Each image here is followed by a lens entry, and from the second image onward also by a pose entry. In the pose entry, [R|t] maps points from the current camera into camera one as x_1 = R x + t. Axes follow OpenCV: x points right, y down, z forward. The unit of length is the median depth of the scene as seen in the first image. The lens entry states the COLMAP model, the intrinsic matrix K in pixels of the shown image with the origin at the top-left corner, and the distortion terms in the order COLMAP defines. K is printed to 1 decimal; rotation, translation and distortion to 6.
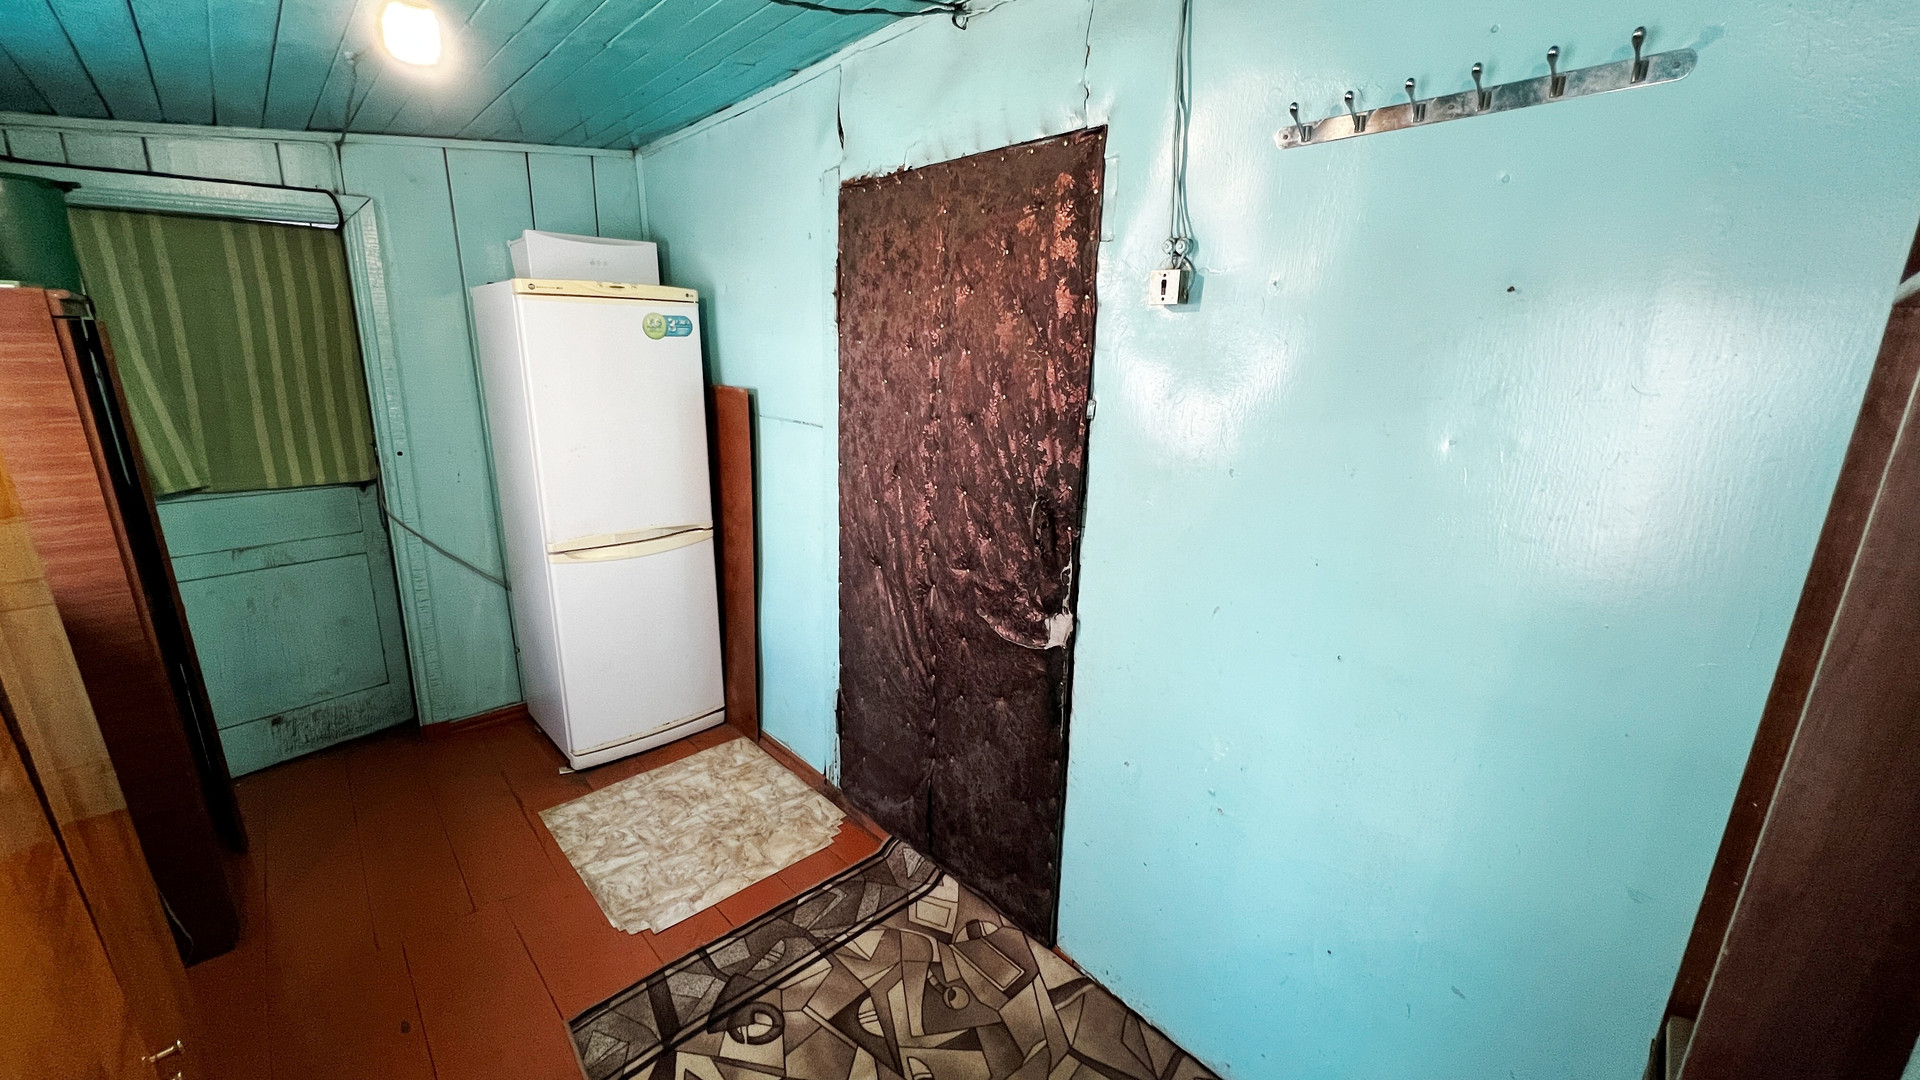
lens RADIAL K [[764.0, 0, 955.7], [0, 764.0, 539.3], [0, 0, 1]] dist [-0.002166, 0.000119]
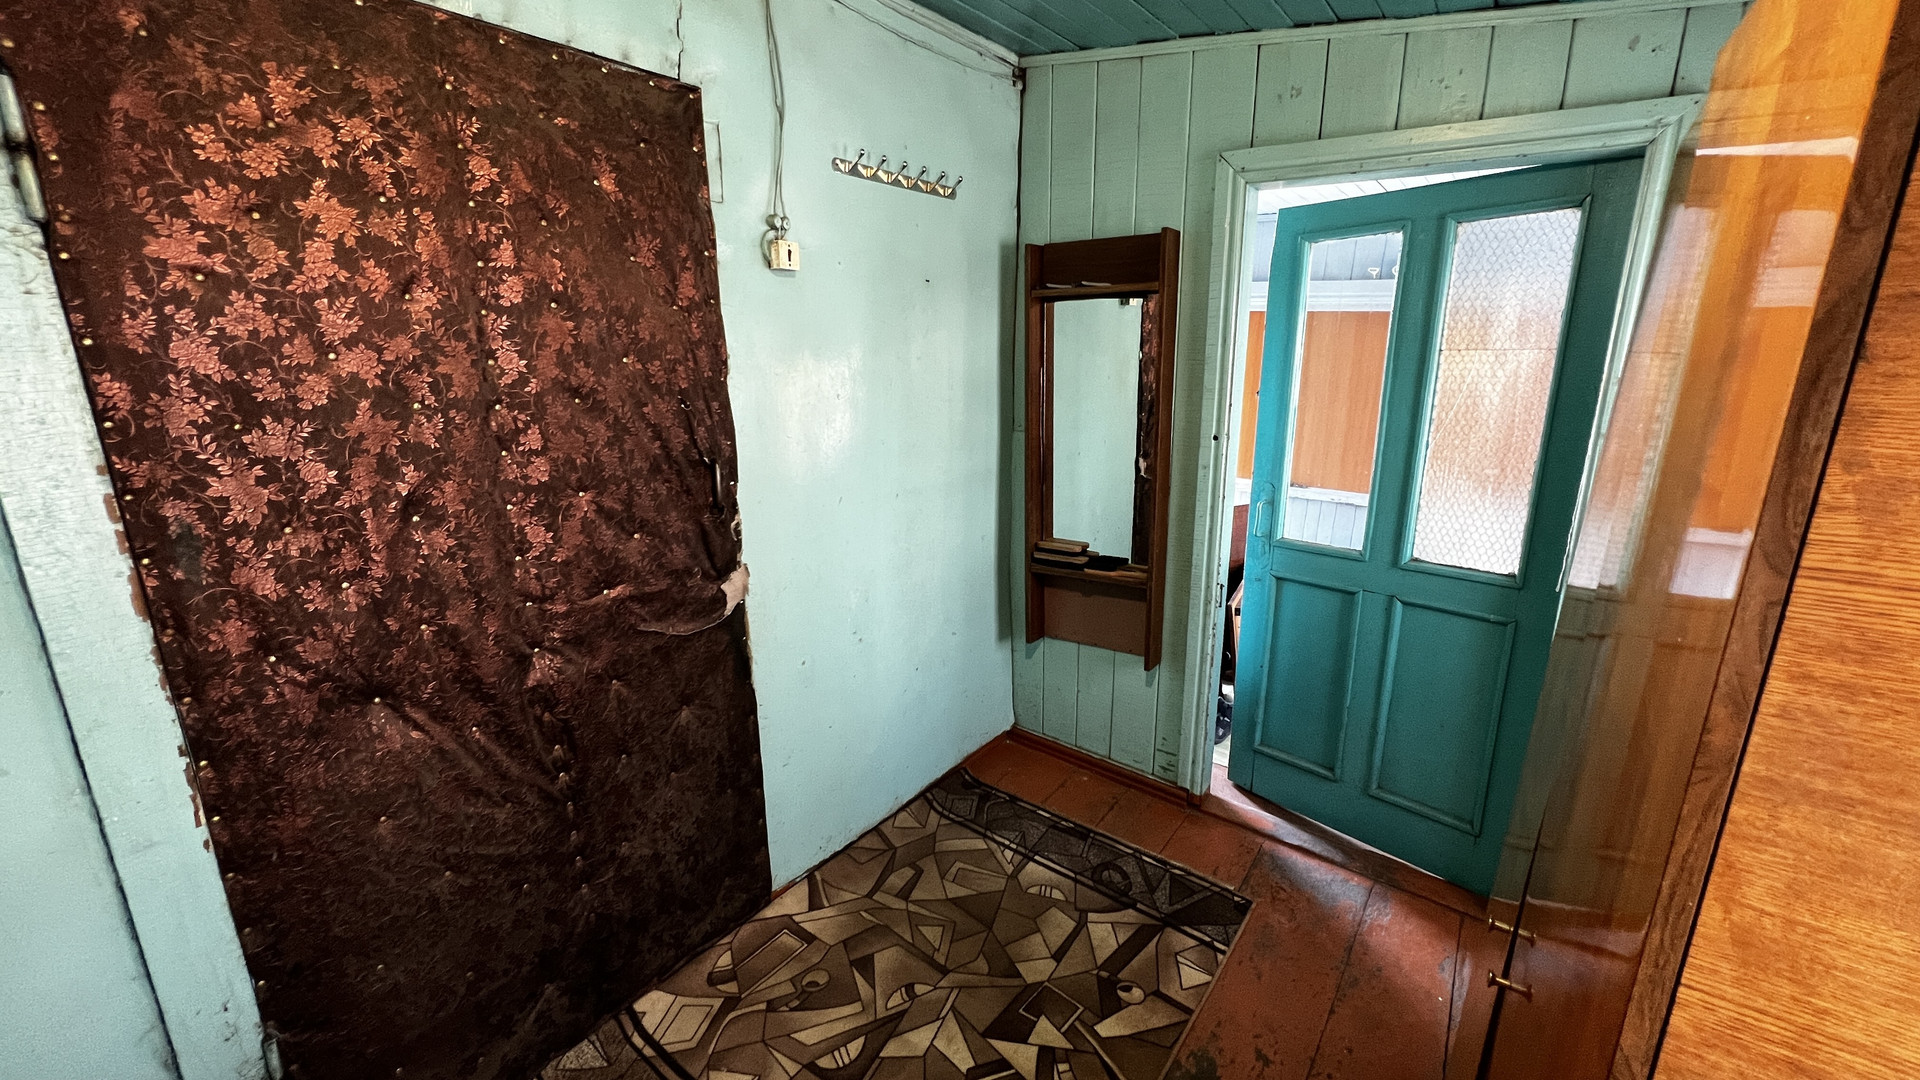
lens RADIAL K [[764.0, 0, 958.1], [0, 764.0, 540.6], [0, 0, 1]] dist [-0.002166, 0.000119]
pose [[-0.185668, -0.250928, 0.950033, -0.814596], [0.254781, 0.921483, 0.293181, -0.150526], [-0.949007, 0.296485, -0.107158, 0.770559]]
